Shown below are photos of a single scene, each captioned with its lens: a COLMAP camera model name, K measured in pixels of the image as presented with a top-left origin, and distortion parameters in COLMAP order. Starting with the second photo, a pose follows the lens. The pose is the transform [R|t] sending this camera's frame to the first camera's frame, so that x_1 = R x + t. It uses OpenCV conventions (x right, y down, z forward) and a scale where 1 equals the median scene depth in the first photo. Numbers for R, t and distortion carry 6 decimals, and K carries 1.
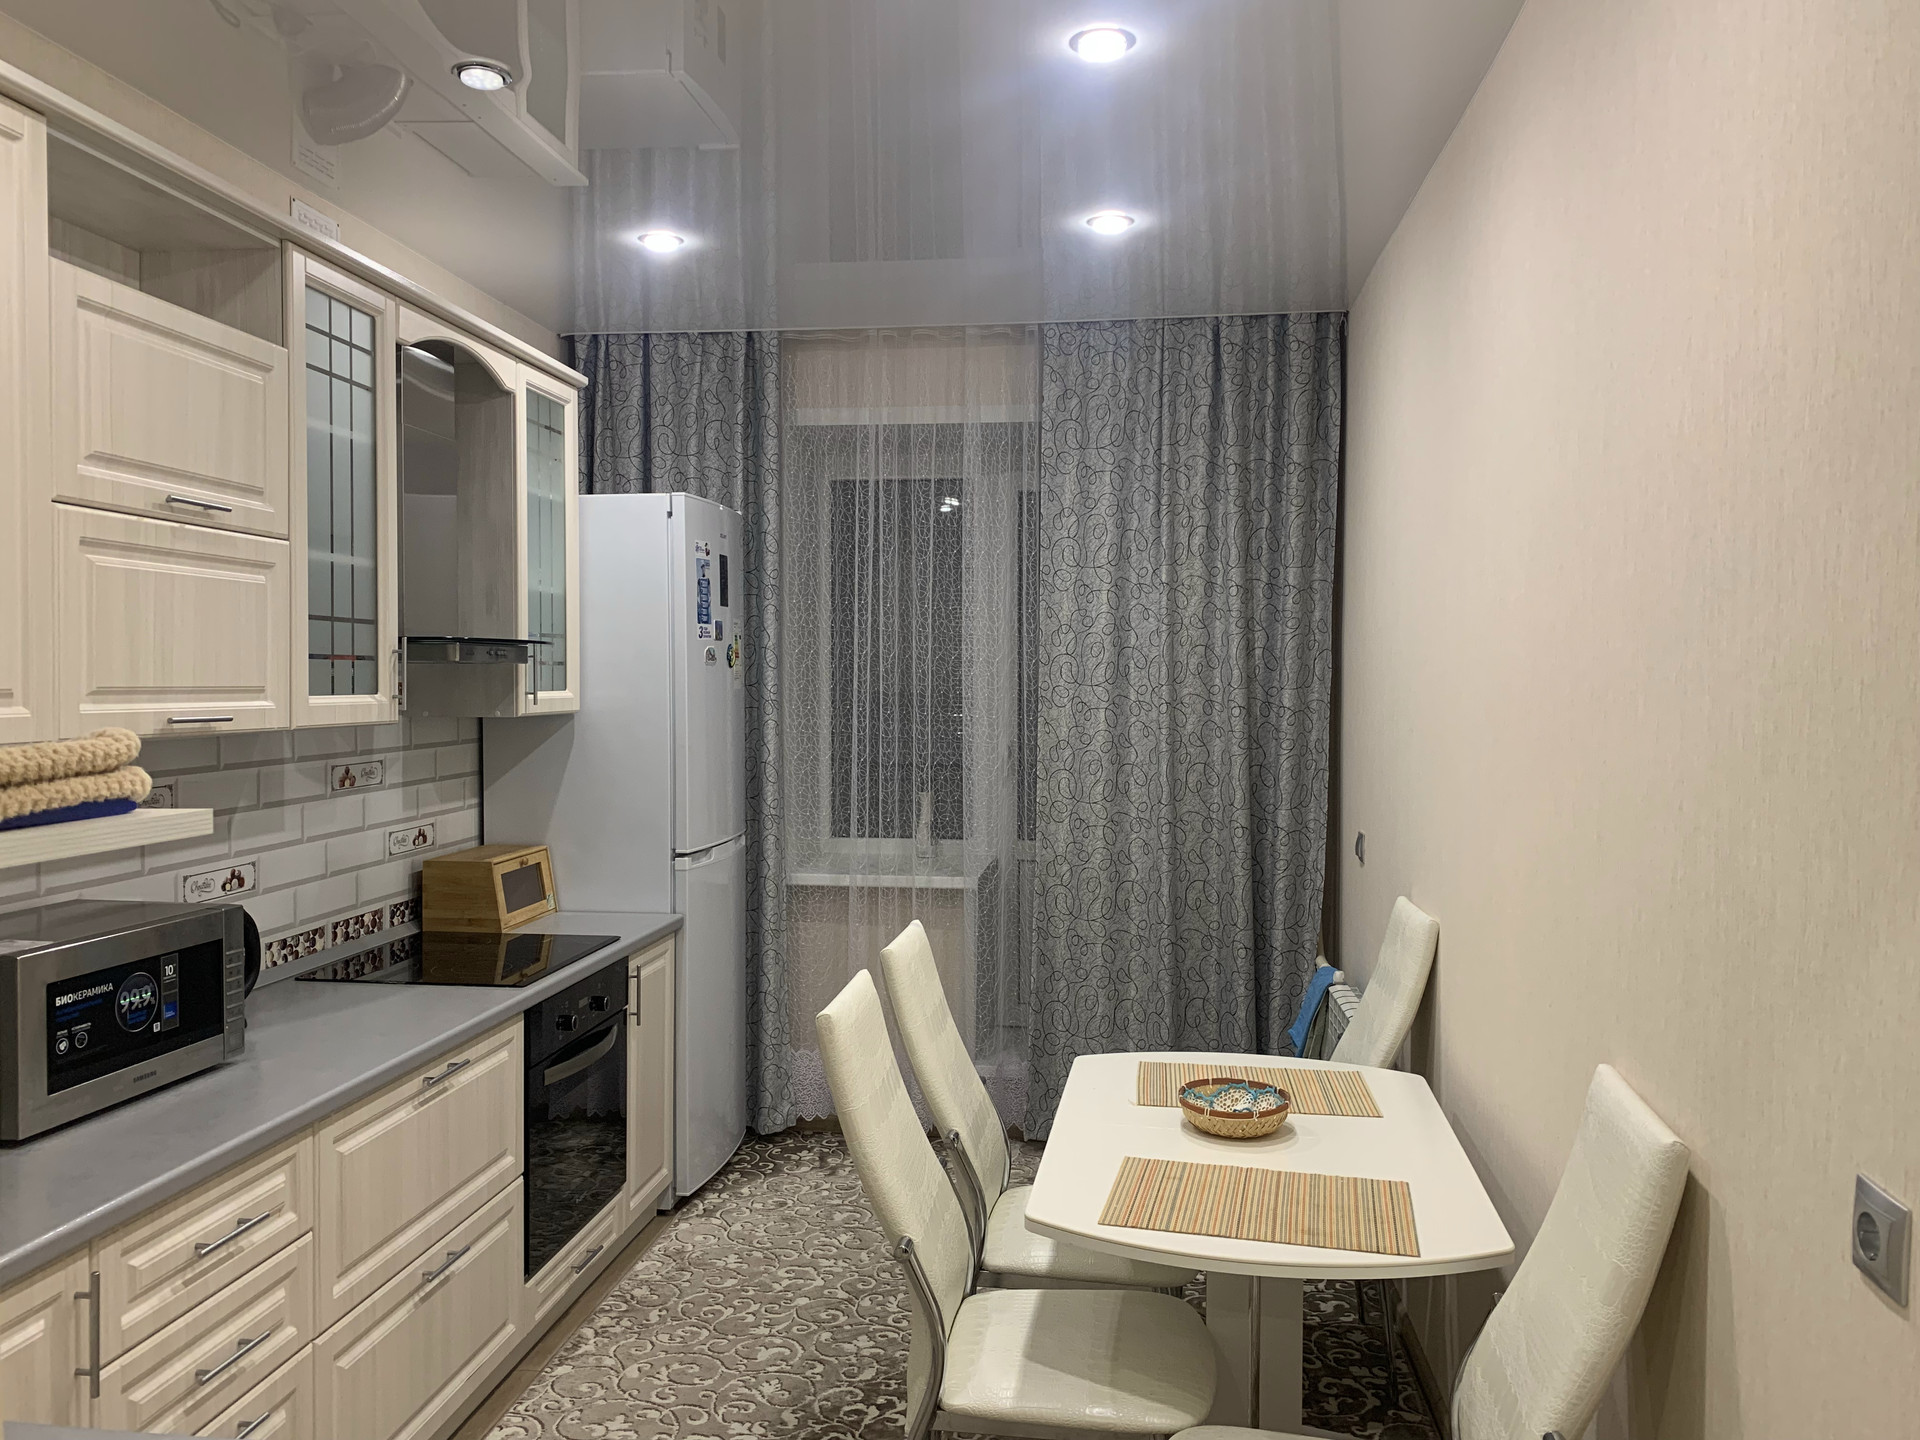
lens RADIAL K [[1452.6, 0, 959.7], [0, 1452.6, 722.3], [0, 0, 1]] dist [0.042803, -0.045926]
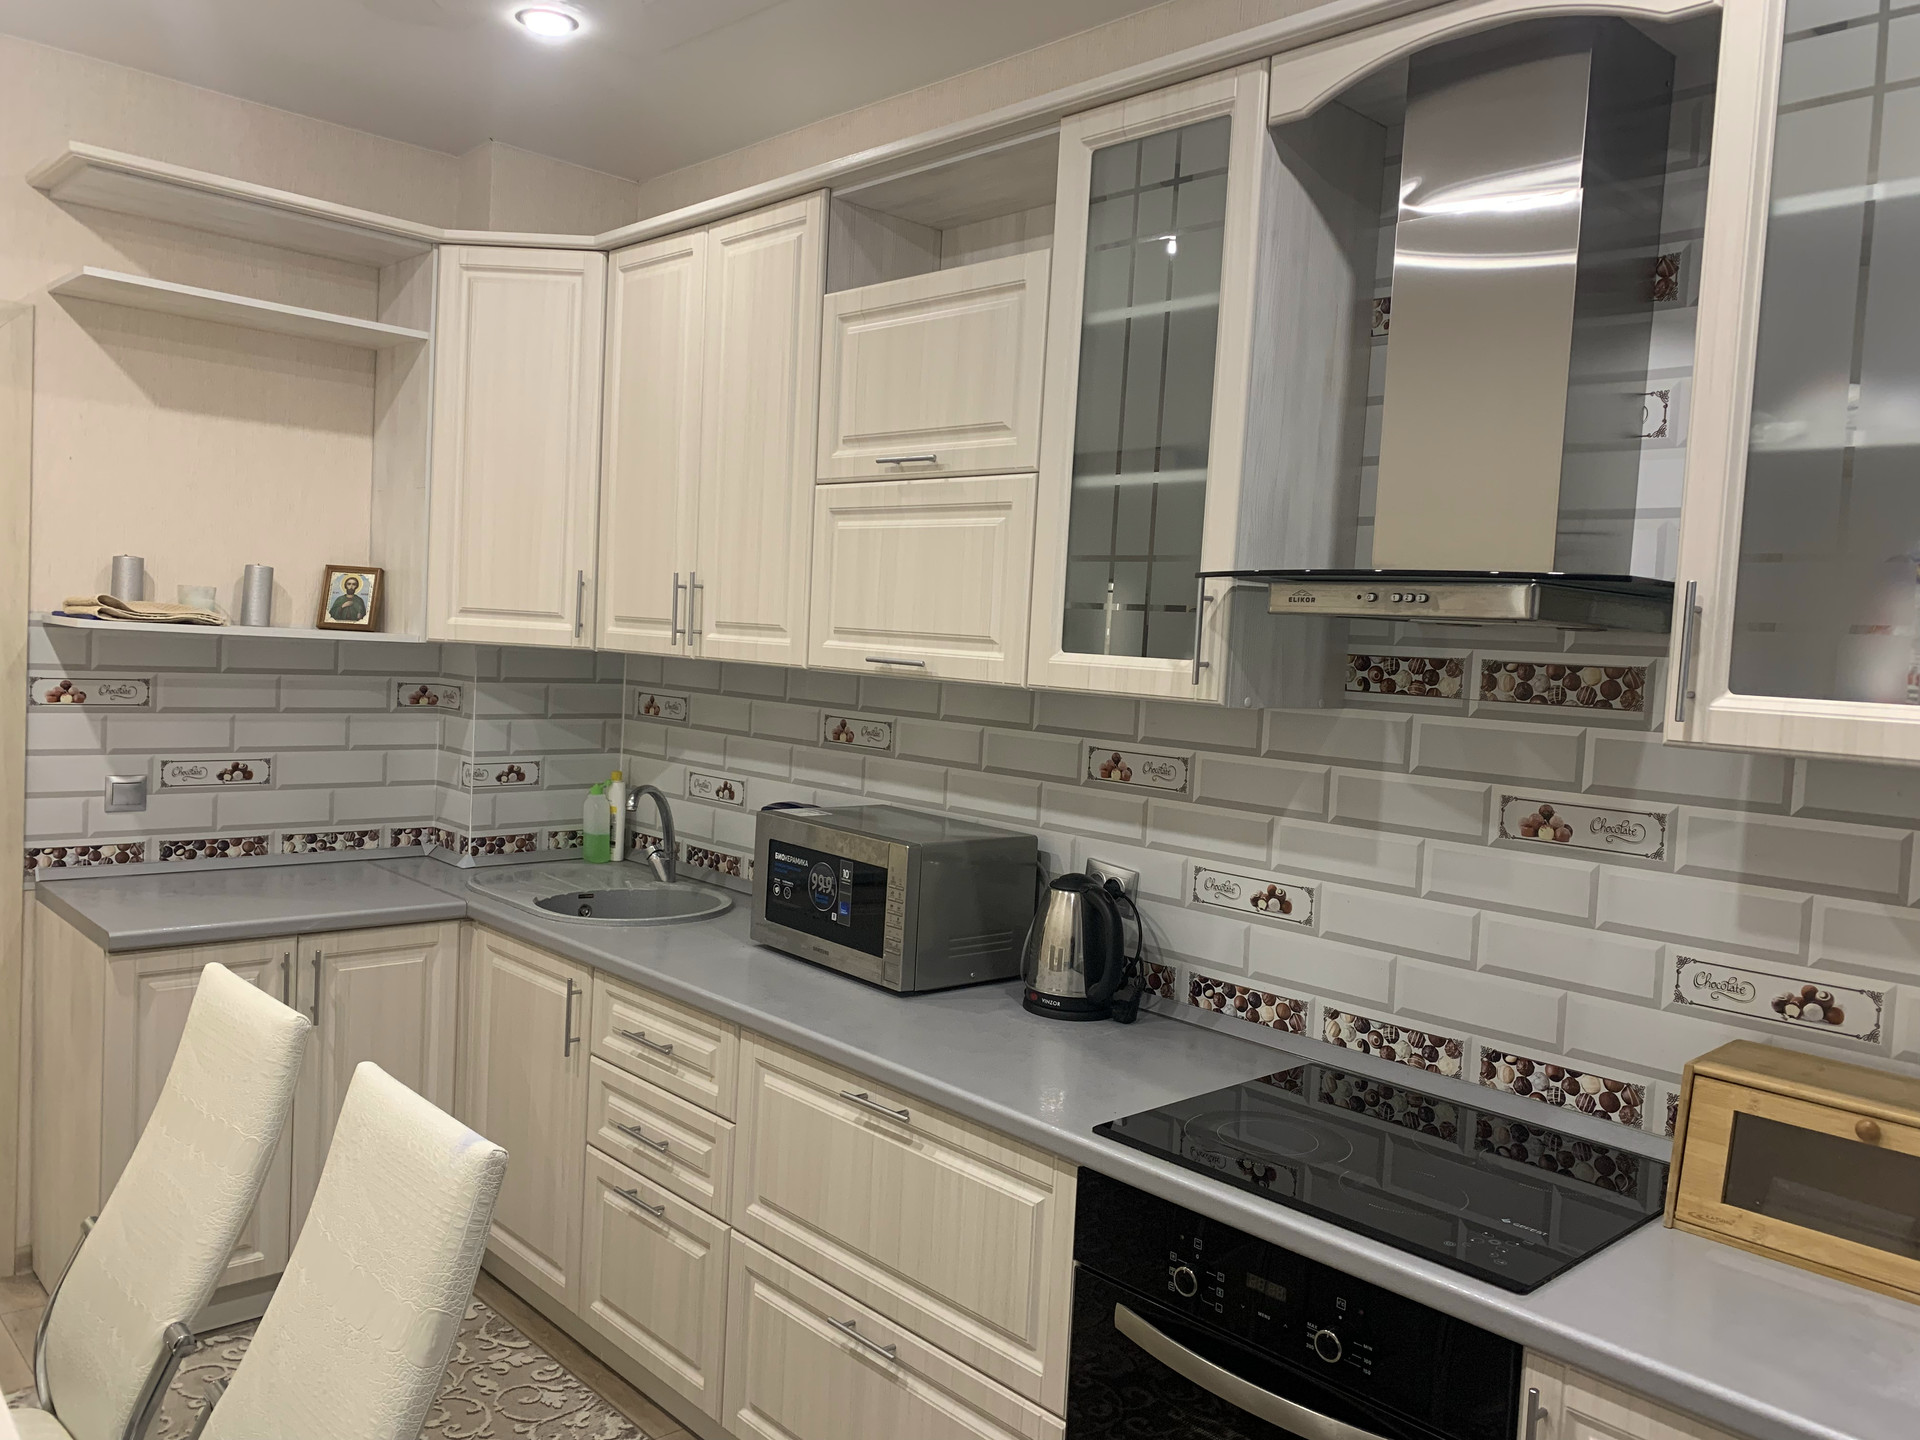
lens RADIAL K [[1452.6, 0, 964.2], [0, 1452.6, 706.7], [0, 0, 1]] dist [0.042803, -0.045926]
pose [[-0.632977, 0.002398, -0.774167, 0.235866], [-0.078963, 0.994580, 0.067642, -0.038431], [0.770133, 0.103946, -0.629357, 1.474256]]
